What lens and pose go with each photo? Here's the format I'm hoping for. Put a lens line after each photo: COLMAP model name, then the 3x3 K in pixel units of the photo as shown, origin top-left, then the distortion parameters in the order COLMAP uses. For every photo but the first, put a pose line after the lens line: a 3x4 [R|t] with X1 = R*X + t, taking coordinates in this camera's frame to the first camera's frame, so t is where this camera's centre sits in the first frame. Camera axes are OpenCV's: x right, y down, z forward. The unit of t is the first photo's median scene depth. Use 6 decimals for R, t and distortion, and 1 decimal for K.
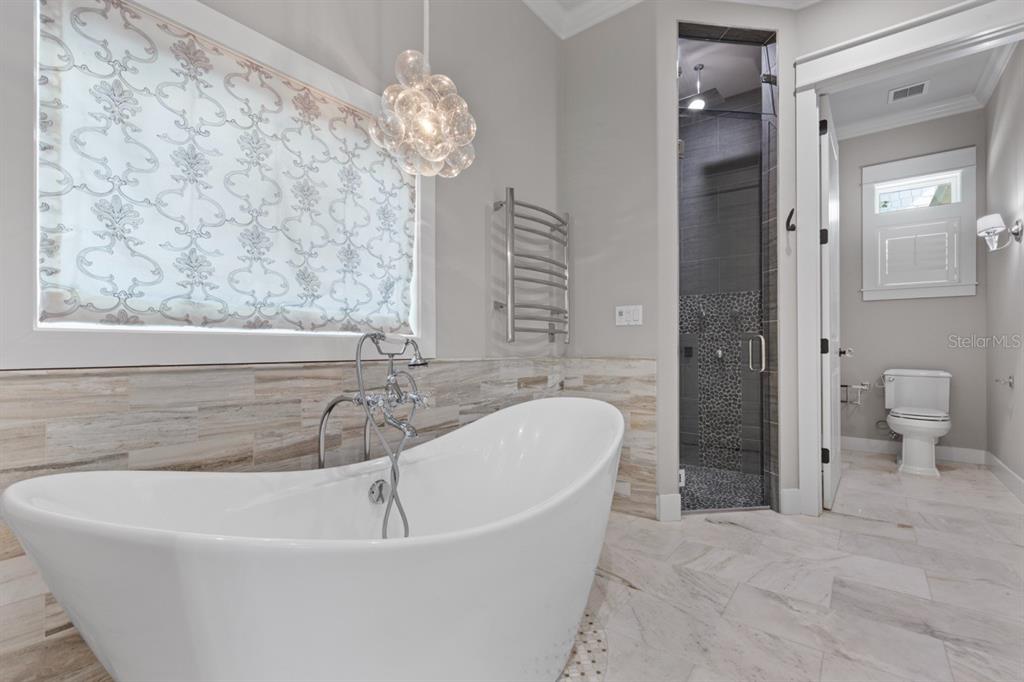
lens RADIAL K [[458.7, 0, 511.8], [0, 458.7, 345.4], [0, 0, 1]] dist [0.001985, -0.000624]
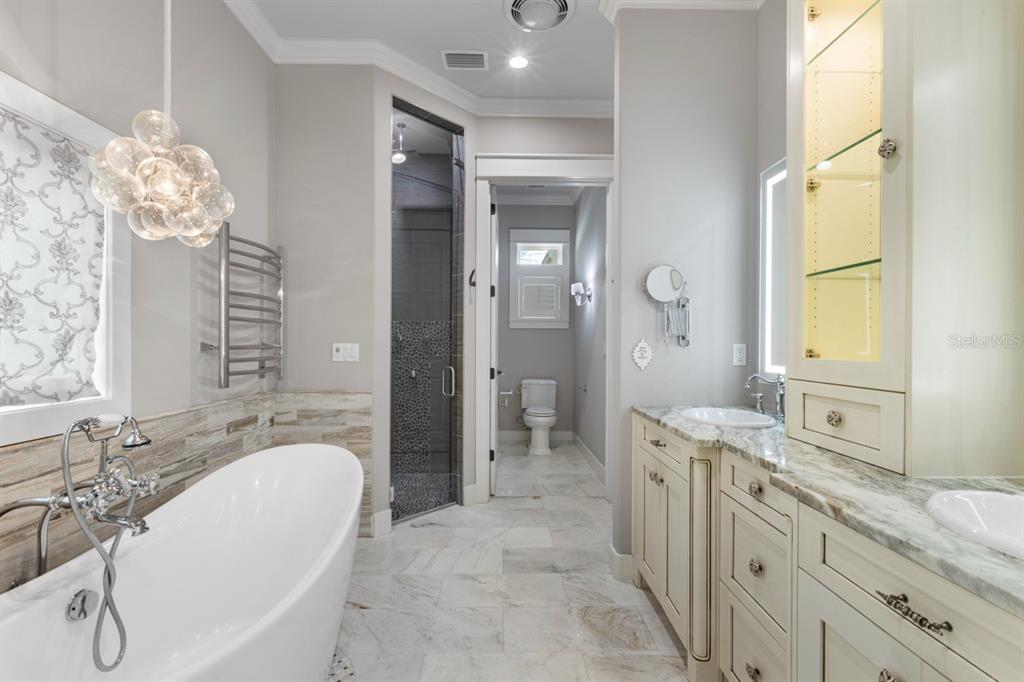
lens RADIAL K [[458.7, 0, 510.0], [0, 458.7, 344.4], [0, 0, 1]] dist [0.001985, -0.000624]
pose [[0.779054, 0.004053, 0.626944, -0.117638], [-0.009551, 0.999940, 0.005404, -0.093281], [-0.626884, -0.010198, 0.779046, -0.072588]]
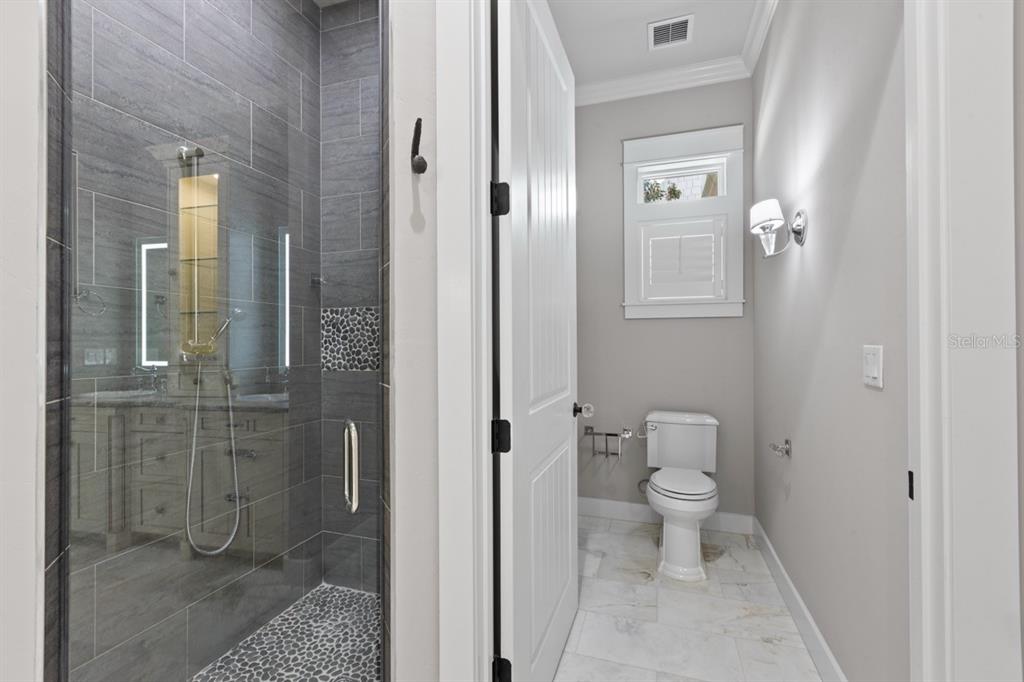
lens RADIAL K [[458.7, 0, 507.2], [0, 458.7, 341.9], [0, 0, 1]] dist [0.001985, -0.000624]
pose [[0.943840, 0.000268, 0.330402, 0.547123], [0.000411, 0.999998, -0.001985, -0.094384], [-0.330402, 0.002009, 0.943838, 0.578969]]
